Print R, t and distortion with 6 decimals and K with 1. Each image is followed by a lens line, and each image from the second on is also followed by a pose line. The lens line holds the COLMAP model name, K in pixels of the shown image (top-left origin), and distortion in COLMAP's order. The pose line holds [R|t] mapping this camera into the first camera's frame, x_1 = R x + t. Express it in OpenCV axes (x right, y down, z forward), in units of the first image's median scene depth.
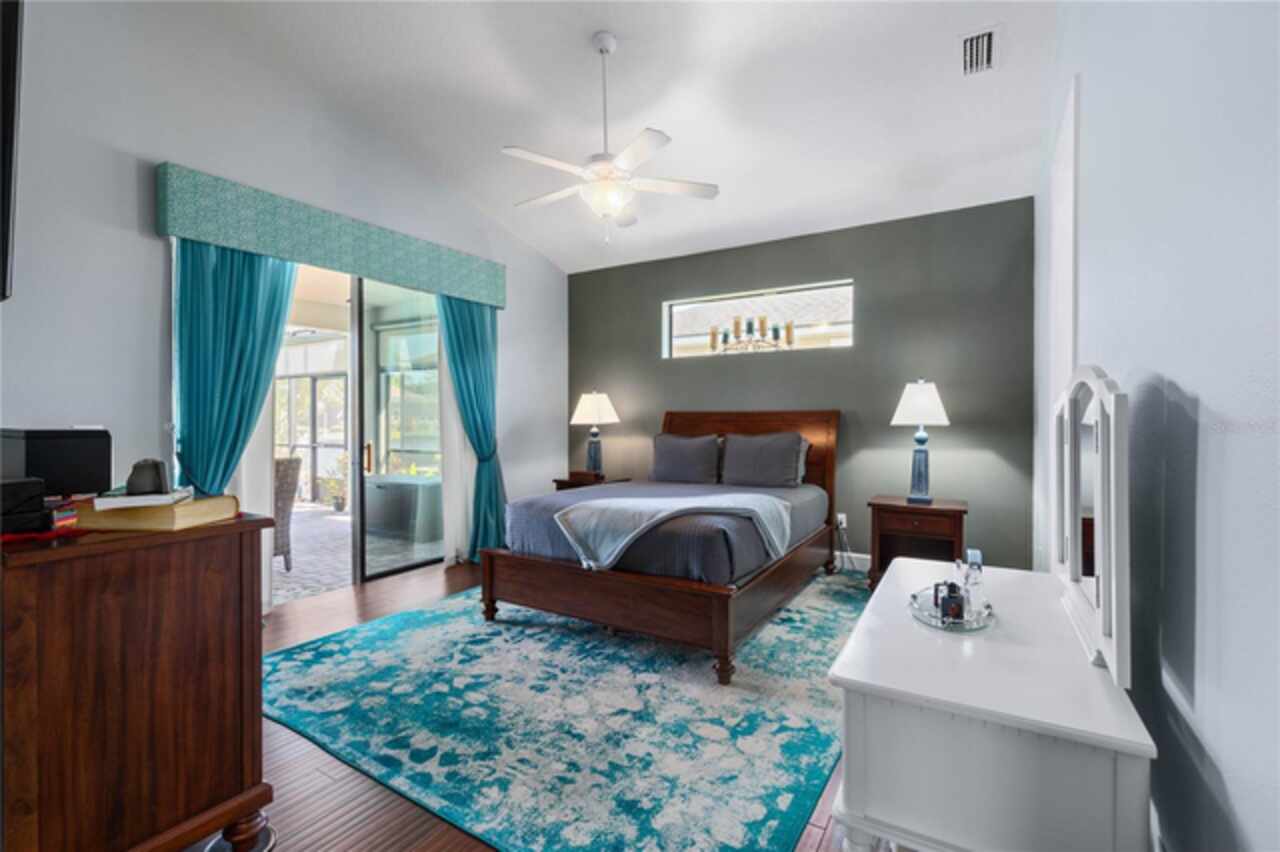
lens RADIAL K [[553.8, 0, 638.0], [0, 553.8, 424.5], [0, 0, 1]] dist [-0.003245, -0.000378]
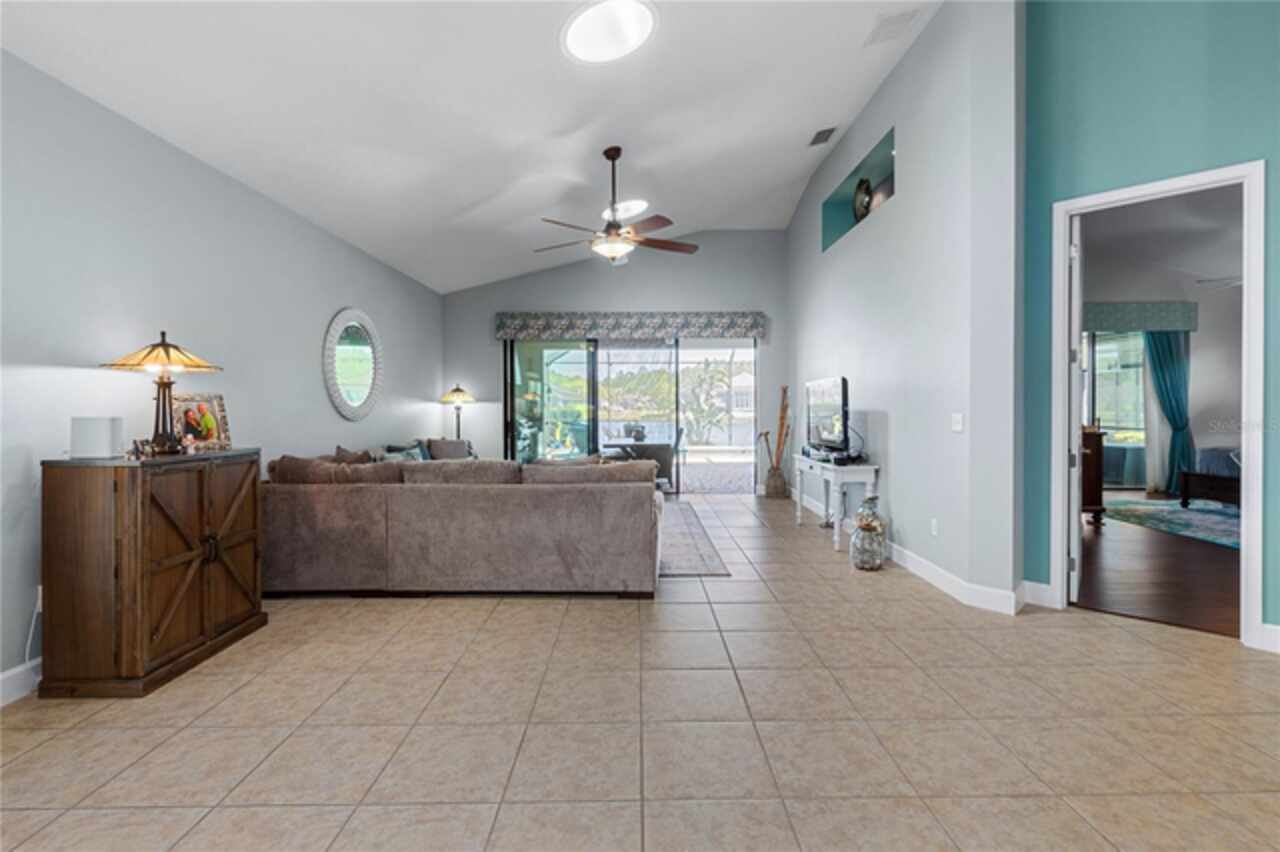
lens RADIAL K [[553.8, 0, 646.4], [0, 553.8, 402.9], [0, 0, 1]] dist [-0.003245, -0.000378]
pose [[0.518275, 0.003260, -0.855208, 0.296859], [0.001398, 0.999988, 0.004658, -0.016430], [0.855213, -0.003610, 0.518264, -1.172771]]
